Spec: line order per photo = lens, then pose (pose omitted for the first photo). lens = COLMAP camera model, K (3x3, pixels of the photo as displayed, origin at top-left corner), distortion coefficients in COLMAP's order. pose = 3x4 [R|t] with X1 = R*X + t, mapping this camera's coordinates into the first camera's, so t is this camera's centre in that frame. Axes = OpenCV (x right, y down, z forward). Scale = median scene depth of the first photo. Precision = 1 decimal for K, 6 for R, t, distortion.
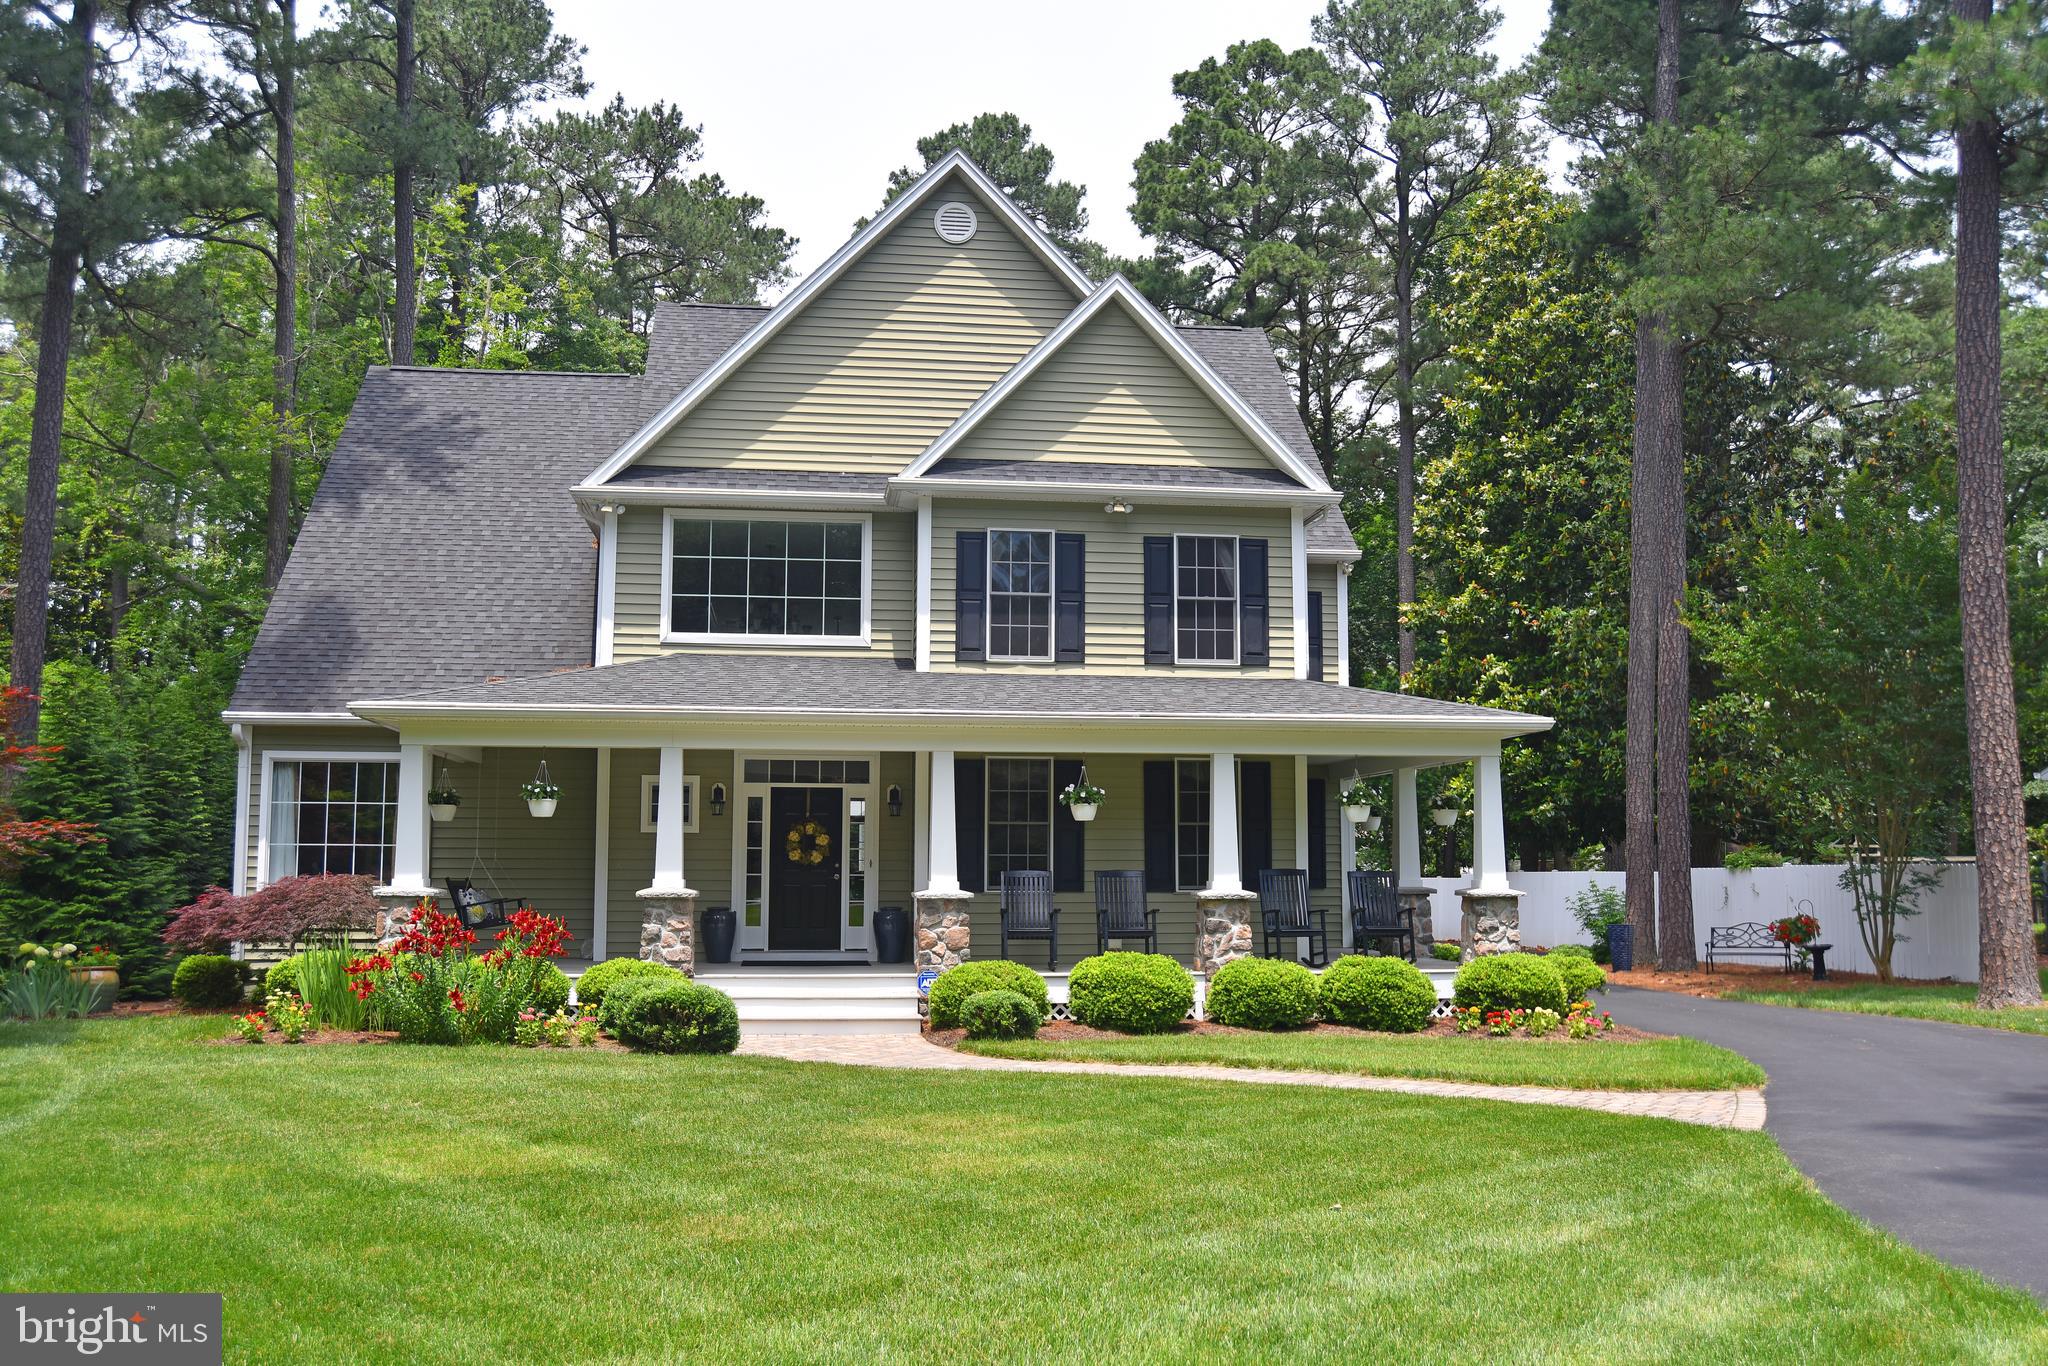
lens RADIAL K [[1780.9, 0, 1024.0], [0, 1780.9, 683.7], [0, 0, 1]] dist [-0.064091, -0.006777]
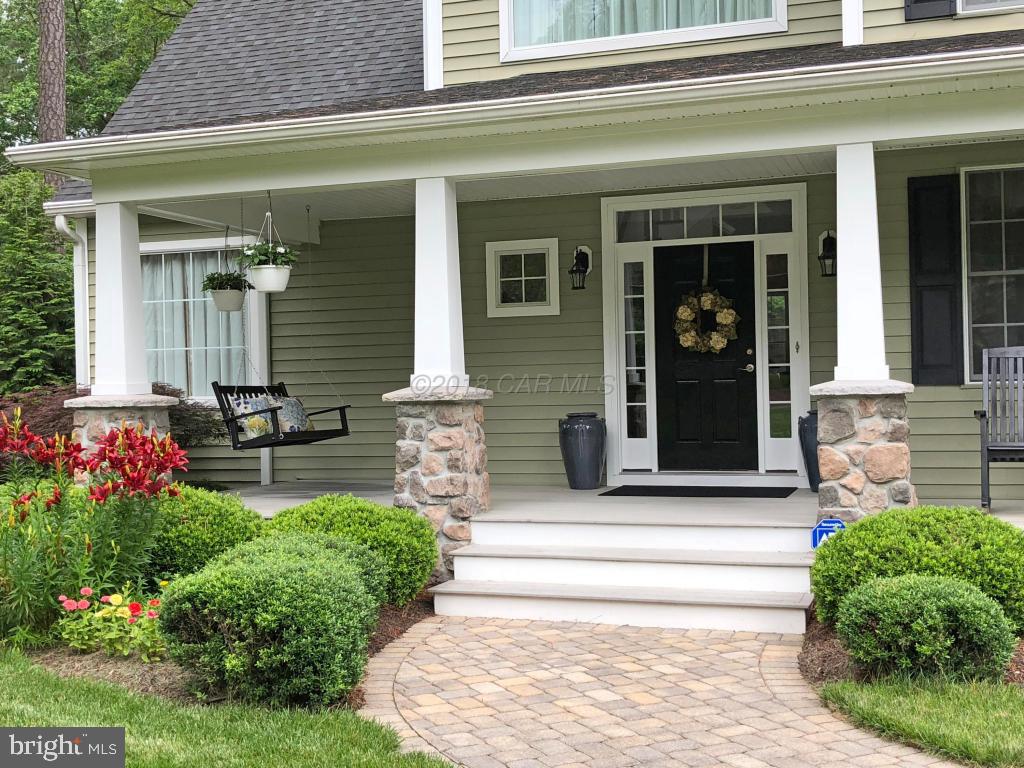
lens RADIAL K [[1277.3, 0, 511.3], [0, 1277.3, 383.0], [0, 0, 1]] dist [0.041248, 0.000000]
pose [[0.898046, -0.021886, -0.439356, 0.033619], [0.067171, 0.993872, 0.087790, 0.065031], [0.434742, -0.108351, 0.894013, 0.515776]]
